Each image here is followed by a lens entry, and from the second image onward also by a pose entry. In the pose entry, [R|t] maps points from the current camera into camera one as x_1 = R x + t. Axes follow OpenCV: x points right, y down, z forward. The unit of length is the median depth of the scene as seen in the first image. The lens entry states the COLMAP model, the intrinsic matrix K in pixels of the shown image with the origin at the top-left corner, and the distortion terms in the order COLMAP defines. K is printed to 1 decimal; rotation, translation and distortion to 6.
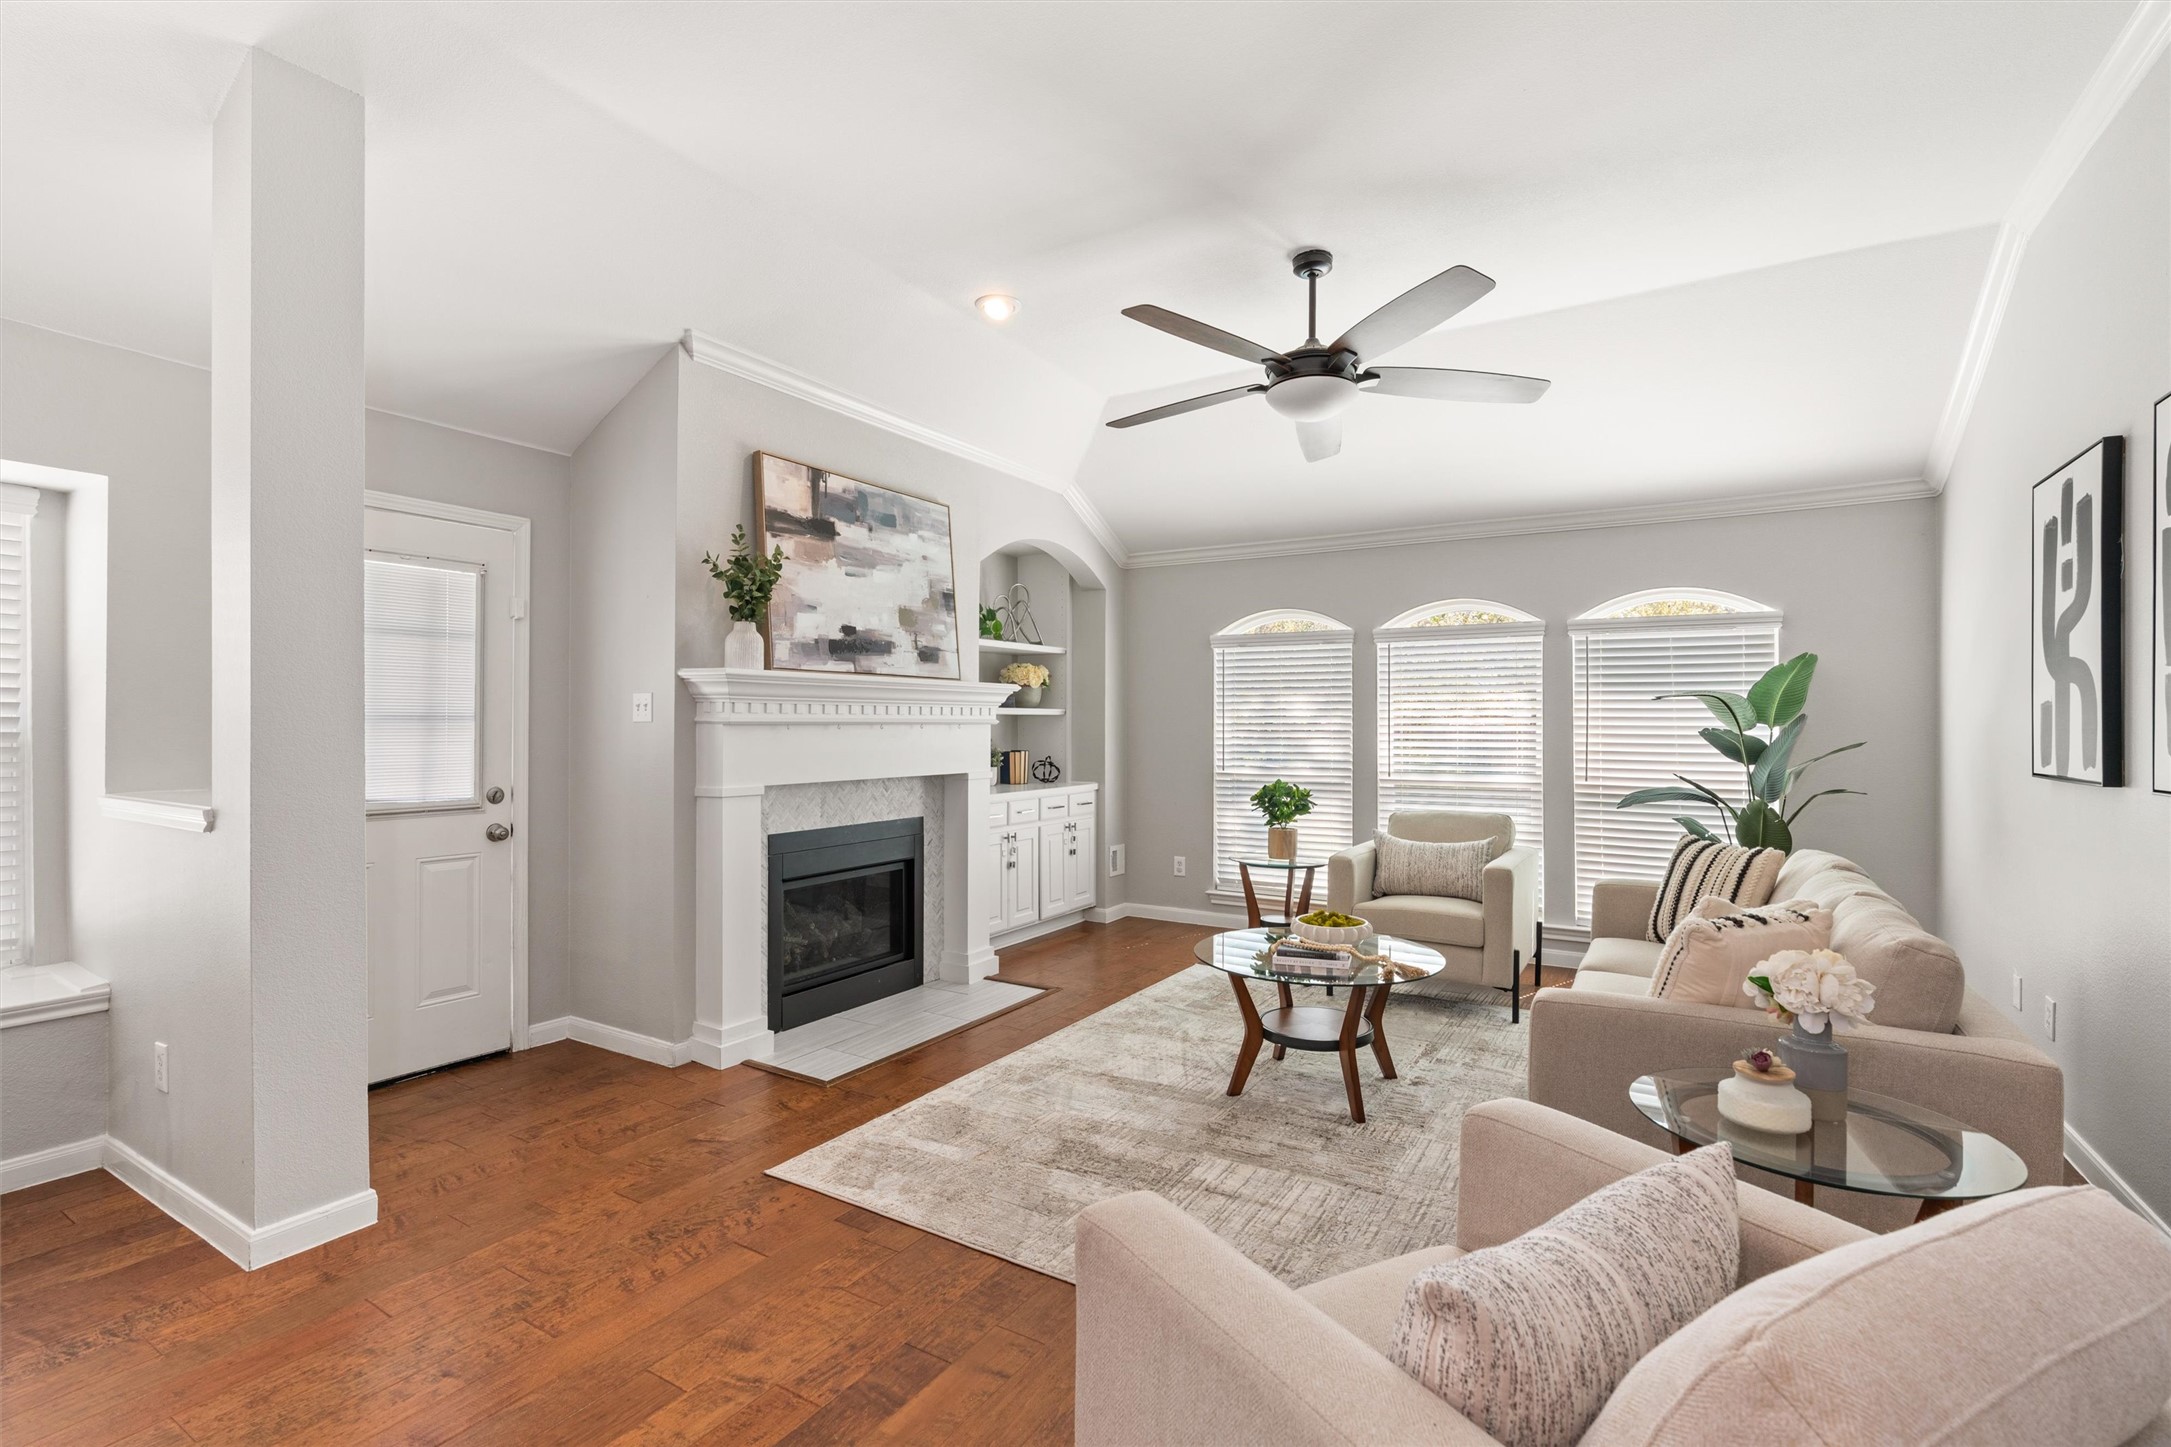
lens RADIAL K [[988.6, 0, 1081.4], [0, 988.6, 716.9], [0, 0, 1]] dist [-0.014831, 0.008034]
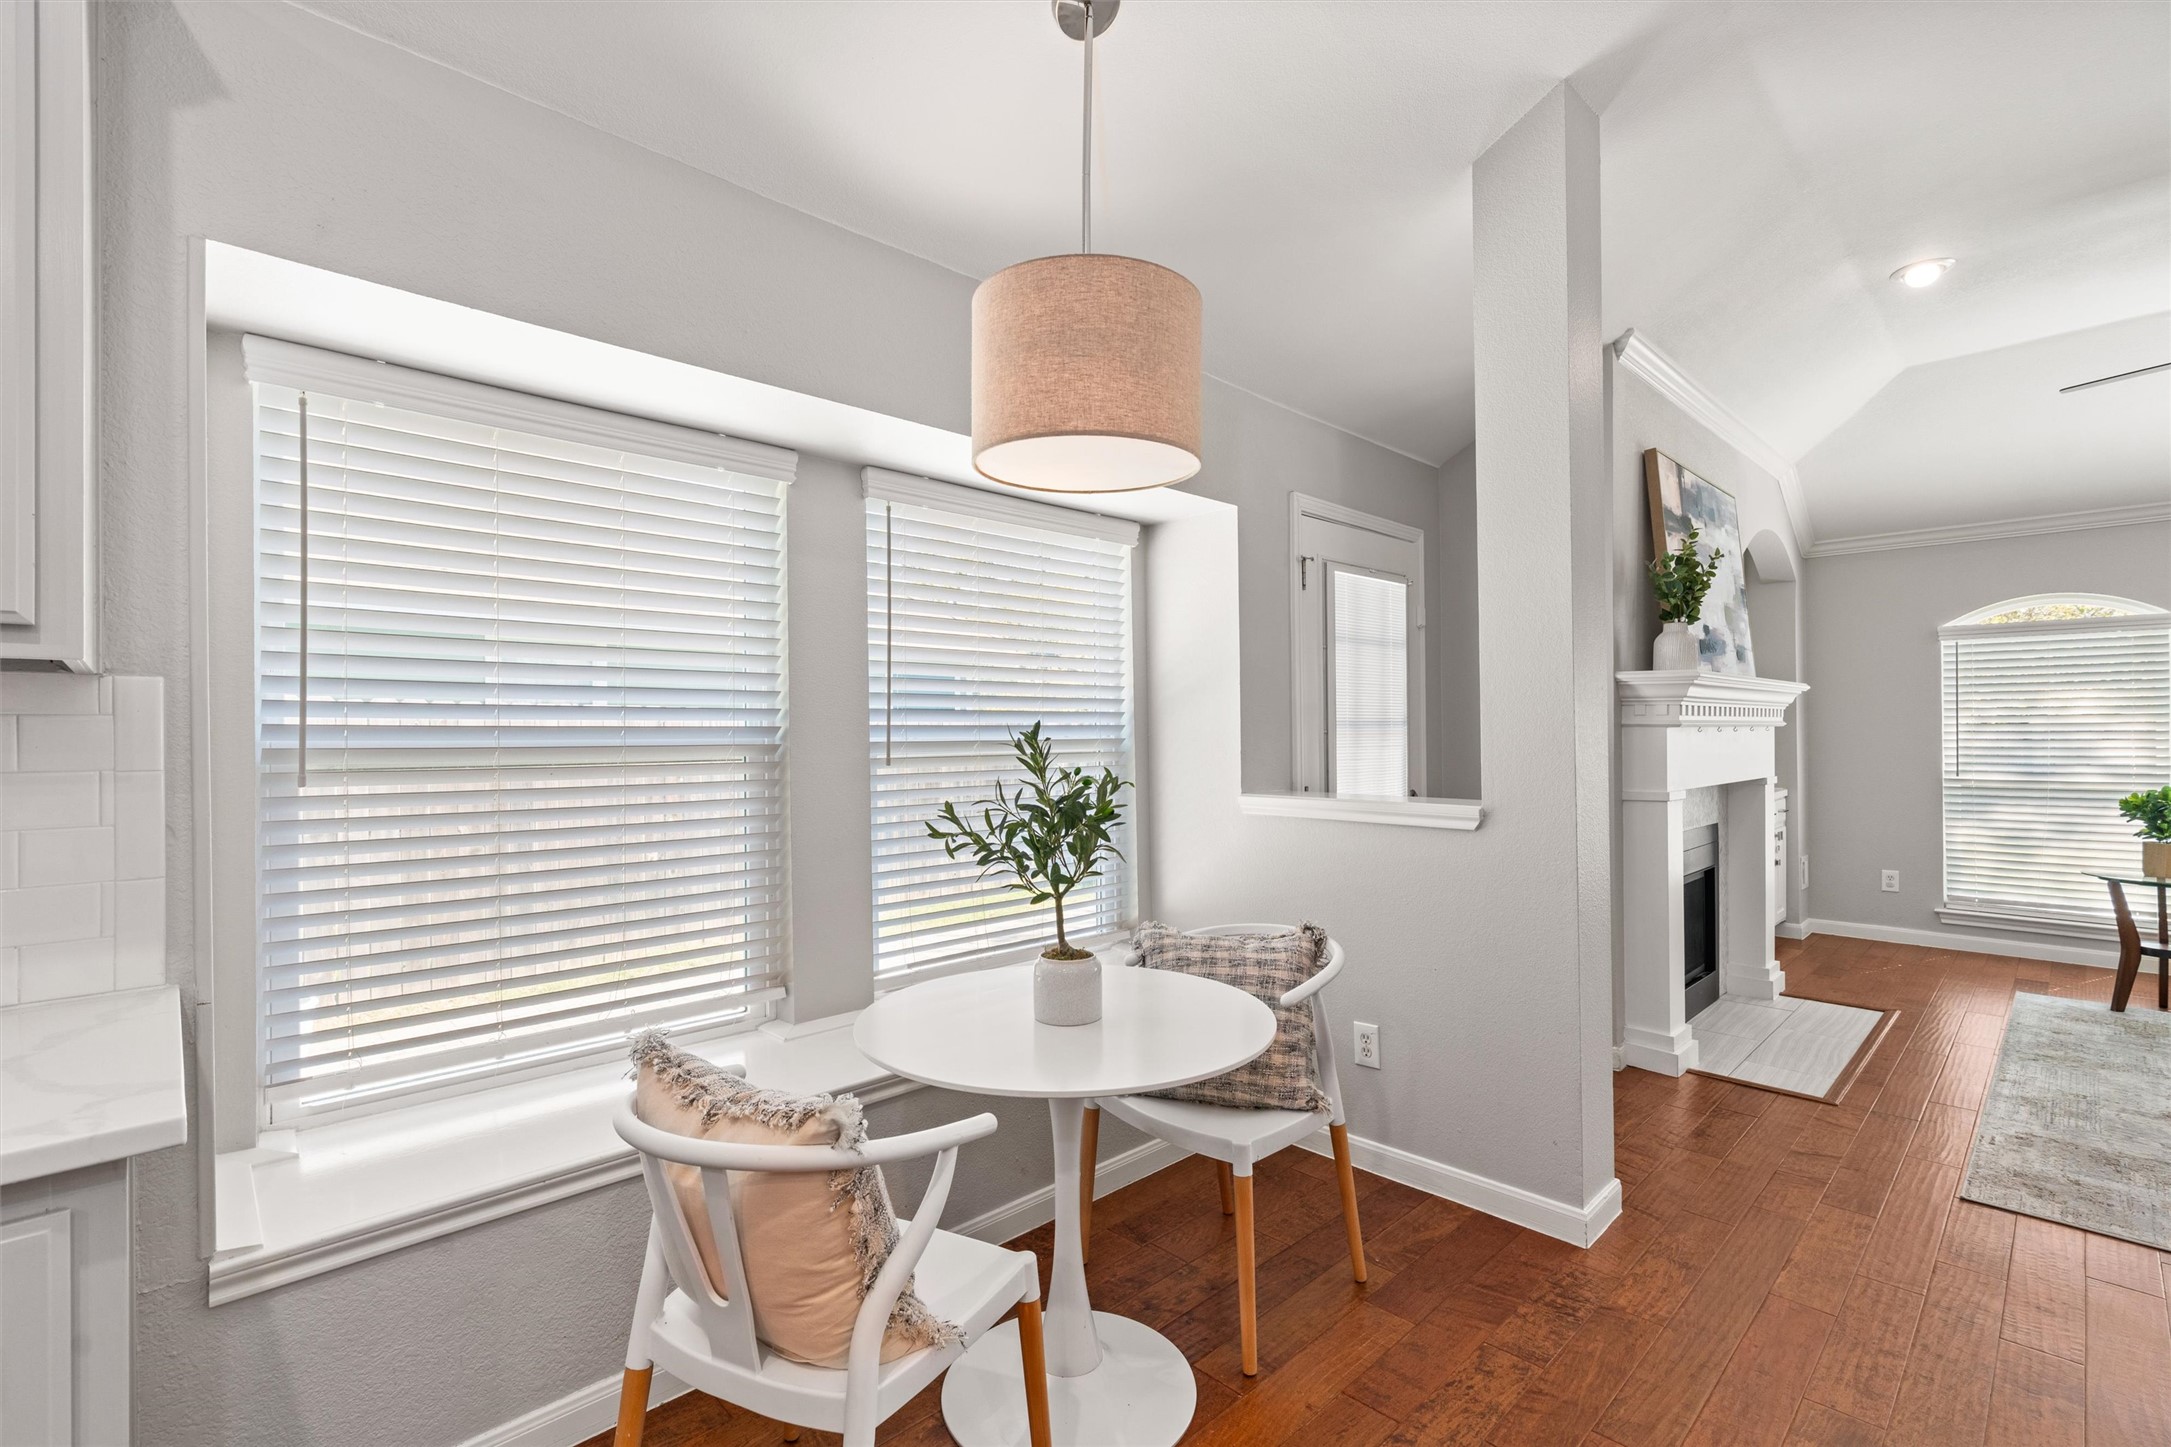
lens RADIAL K [[969.7, 0, 1096.0], [0, 969.7, 727.2], [0, 0, 1]] dist [-0.000913, 0.000336]
pose [[0.969237, -0.008363, -0.245986, -0.570206], [0.009498, 0.999949, 0.003428, -0.000884], [0.245945, -0.005659, 0.969267, -0.067692]]
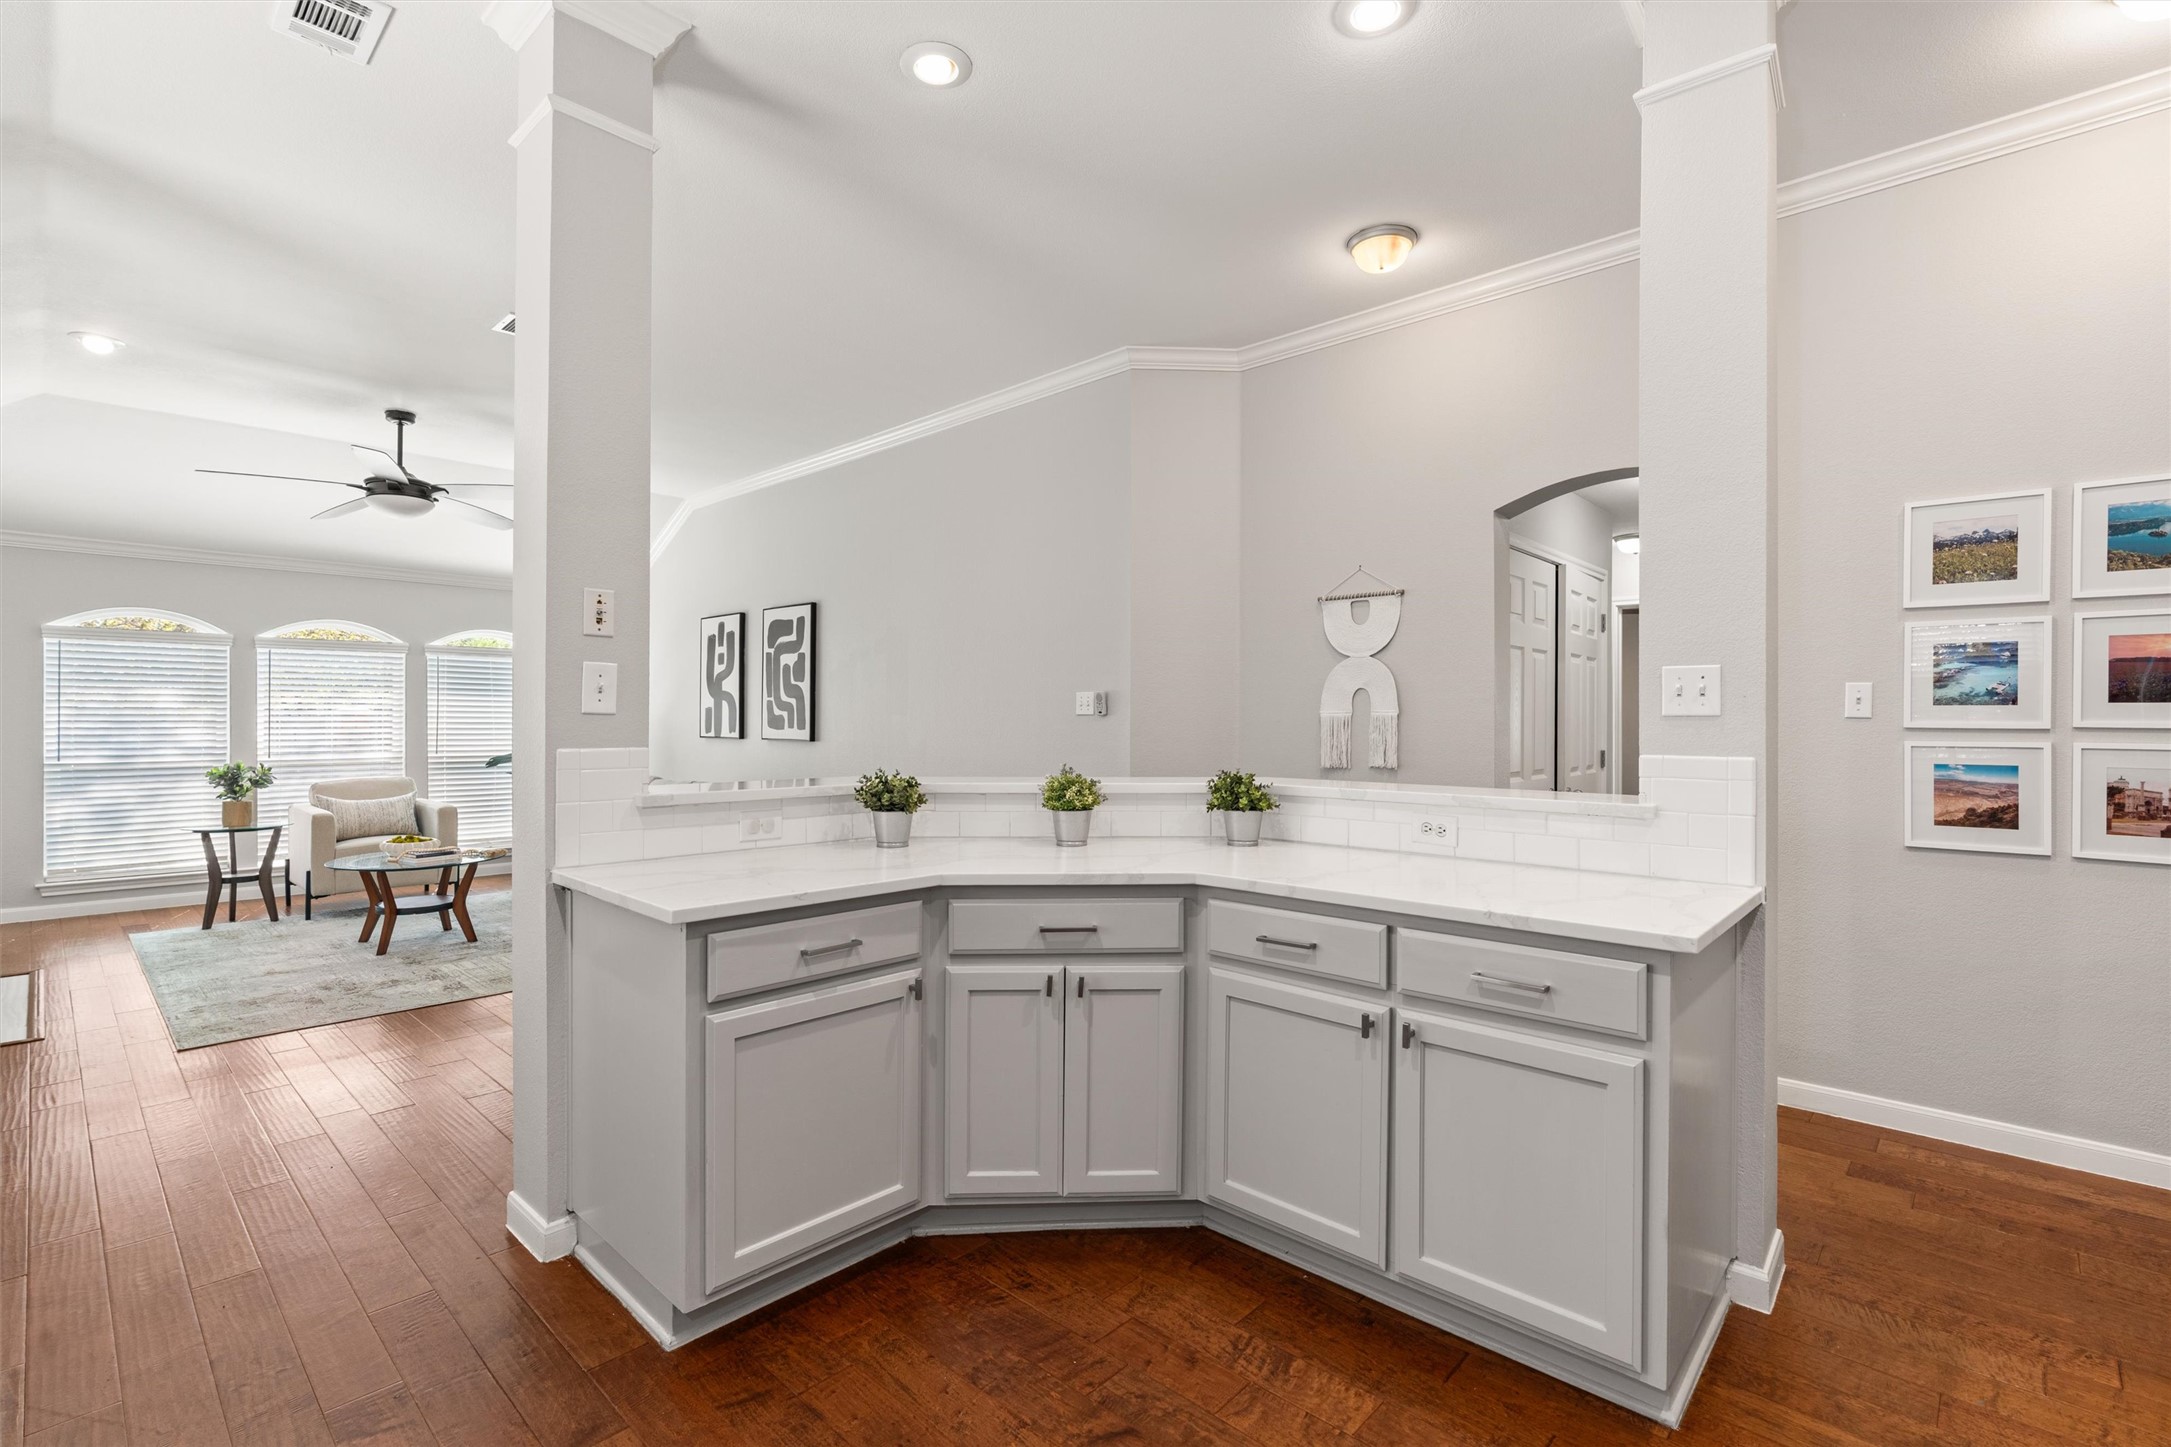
lens RADIAL K [[988.6, 0, 1081.4], [0, 988.6, 716.9], [0, 0, 1]] dist [-0.014831, 0.008034]
pose [[0.205258, -0.000438, 0.978708, -0.877588], [-0.010310, 0.999943, 0.002609, -0.005290], [-0.978654, -0.010626, 0.205242, -0.302692]]
